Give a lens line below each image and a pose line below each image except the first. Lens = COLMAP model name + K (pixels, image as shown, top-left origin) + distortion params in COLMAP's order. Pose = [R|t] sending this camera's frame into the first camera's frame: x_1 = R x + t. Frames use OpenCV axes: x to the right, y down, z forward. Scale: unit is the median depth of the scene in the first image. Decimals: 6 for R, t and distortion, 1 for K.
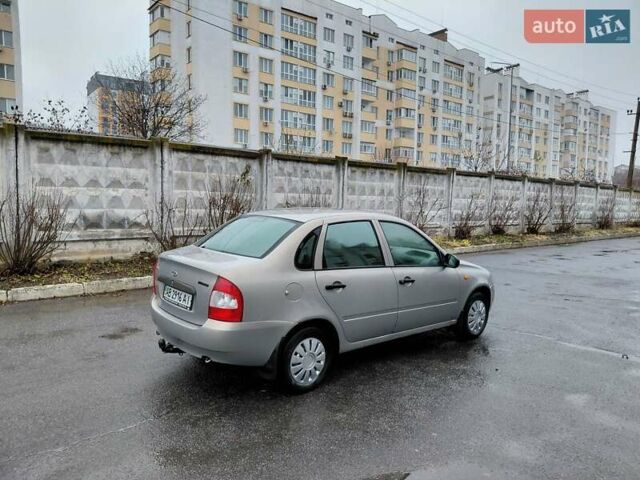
lens RADIAL K [[476.2, 0, 311.2], [0, 476.2, 250.6], [0, 0, 1]] dist [0.054278, -0.099505]
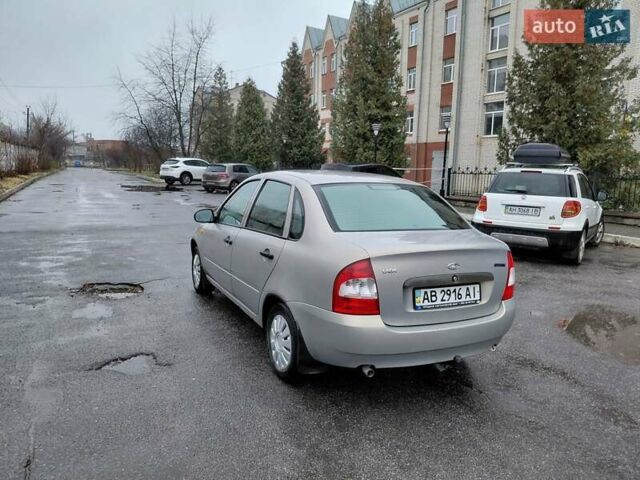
lens RADIAL K [[476.2, 0, 314.6], [0, 476.2, 249.4], [0, 0, 1]] dist [0.054278, -0.099505]
pose [[0.227961, -0.175489, 0.957725, -0.402818], [0.071388, 0.983989, 0.163309, -0.043679], [-0.971050, 0.031142, 0.236839, 0.402370]]
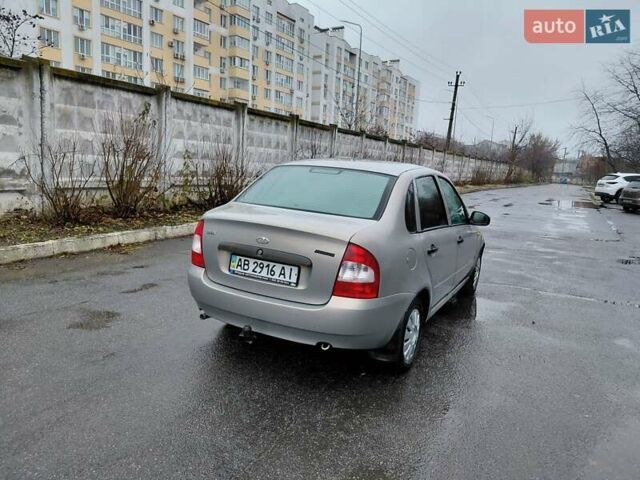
lens RADIAL K [[476.2, 0, 322.8], [0, 476.2, 248.5], [0, 0, 1]] dist [0.054278, -0.099505]
pose [[0.924516, -0.033793, 0.379643, -0.189047], [-0.000231, 0.996012, 0.089220, -0.002438], [-0.381144, -0.082573, 0.920821, 0.102048]]
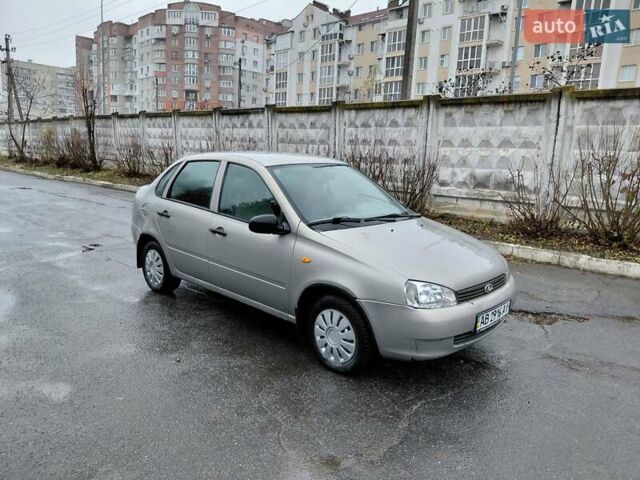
lens RADIAL K [[476.2, 0, 314.6], [0, 476.2, 245.4], [0, 0, 1]] dist [0.054278, -0.099505]
pose [[0.102413, 0.173179, -0.979551, 0.493942], [-0.140921, 0.977323, 0.158052, -0.034252], [0.984710, 0.121853, 0.124495, 0.486153]]
